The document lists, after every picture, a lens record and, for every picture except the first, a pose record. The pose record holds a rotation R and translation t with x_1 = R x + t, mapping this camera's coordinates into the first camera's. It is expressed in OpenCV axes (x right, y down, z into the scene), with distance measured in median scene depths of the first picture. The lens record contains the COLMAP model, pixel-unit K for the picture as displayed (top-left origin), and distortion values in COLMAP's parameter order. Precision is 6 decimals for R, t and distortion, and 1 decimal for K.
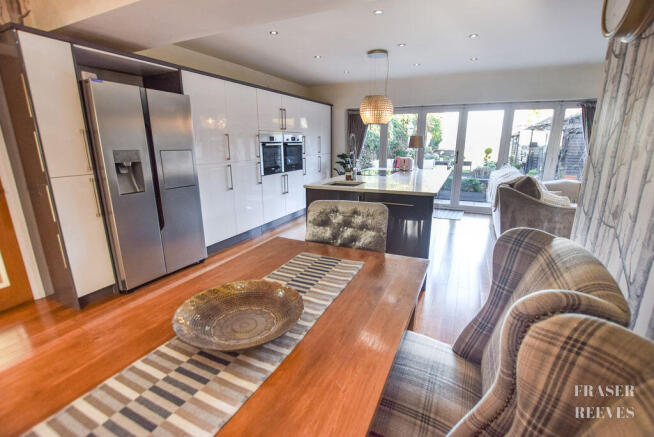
lens RADIAL K [[289.5, 0, 327.0], [0, 289.5, 218.5], [0, 0, 1]] dist [-0.026299, 0.000397]
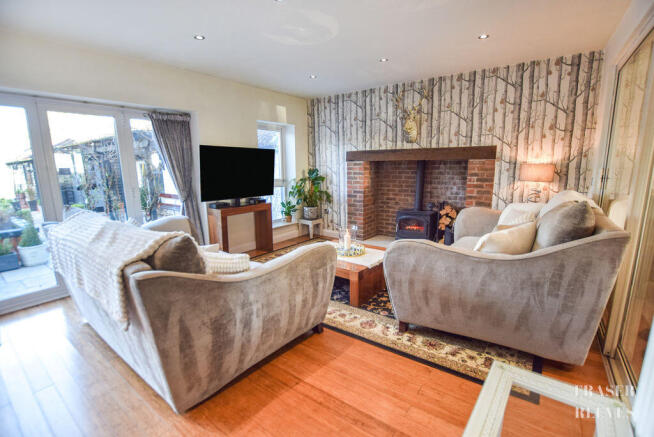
lens RADIAL K [[289.5, 0, 327.0], [0, 289.5, 218.5], [0, 0, 1]] dist [-0.026299, 0.000397]
pose [[0.177321, -0.176255, 0.968242, 0.194918], [0.259498, 0.957389, 0.126756, -0.110675], [-0.949325, 0.228780, 0.215502, 0.434206]]
